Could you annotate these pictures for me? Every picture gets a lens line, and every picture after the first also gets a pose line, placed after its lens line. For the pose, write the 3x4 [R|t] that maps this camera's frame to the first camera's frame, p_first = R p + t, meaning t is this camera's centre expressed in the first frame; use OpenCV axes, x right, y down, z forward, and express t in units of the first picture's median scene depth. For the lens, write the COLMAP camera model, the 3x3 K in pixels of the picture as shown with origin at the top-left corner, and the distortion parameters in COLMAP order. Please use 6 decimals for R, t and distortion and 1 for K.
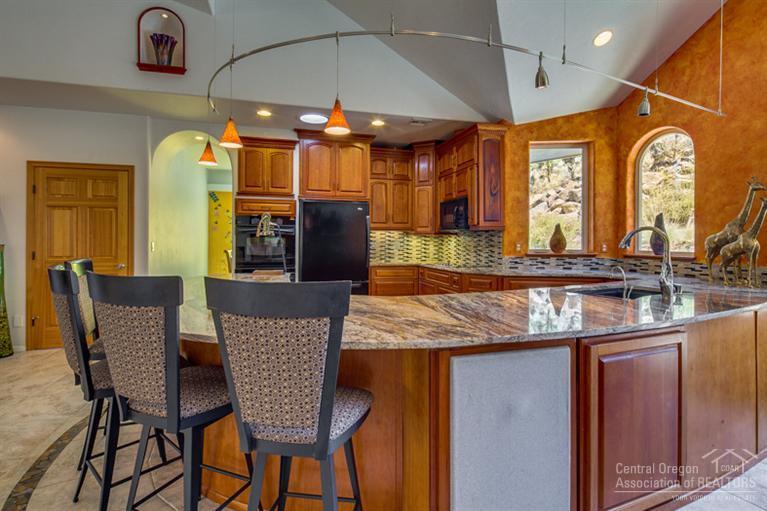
lens RADIAL K [[389.8, 0, 383.1], [0, 389.8, 238.1], [0, 0, 1]] dist [0.007517, -0.003907]
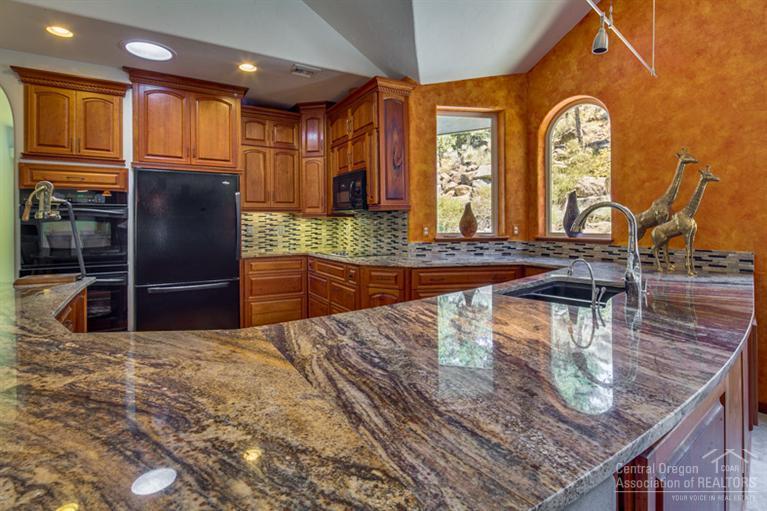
lens RADIAL K [[389.8, 0, 388.0], [0, 389.8, 220.8], [0, 0, 1]] dist [0.007517, -0.003907]
pose [[0.962880, -0.008366, 0.269798, 0.043100], [0.008764, 0.999962, -0.000271, 0.001308], [-0.269786, 0.002625, 0.962917, 0.216515]]
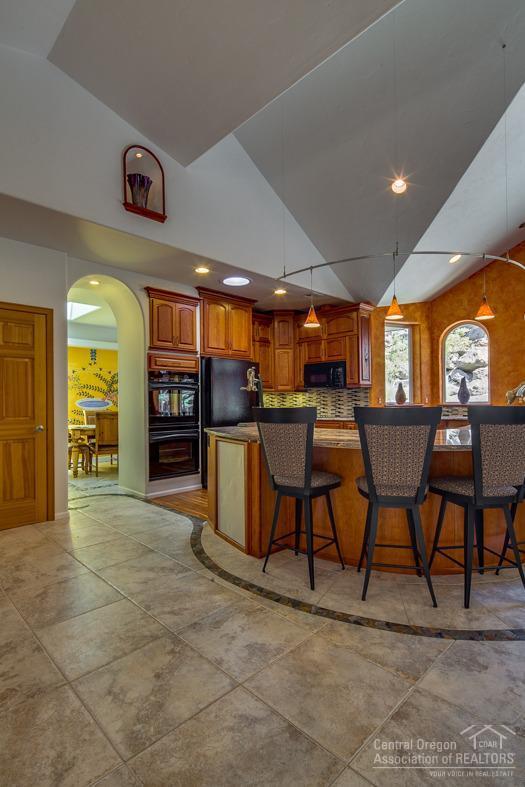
lens RADIAL K [[399.9, 0, 261.5], [0, 399.9, 399.0], [0, 0, 1]] dist [0.007517, -0.003907]
pose [[0.872651, -0.008963, 0.488262, -0.658280], [0.011202, 0.999936, -0.001665, 0.015545], [-0.488216, 0.006922, 0.872695, 0.023808]]
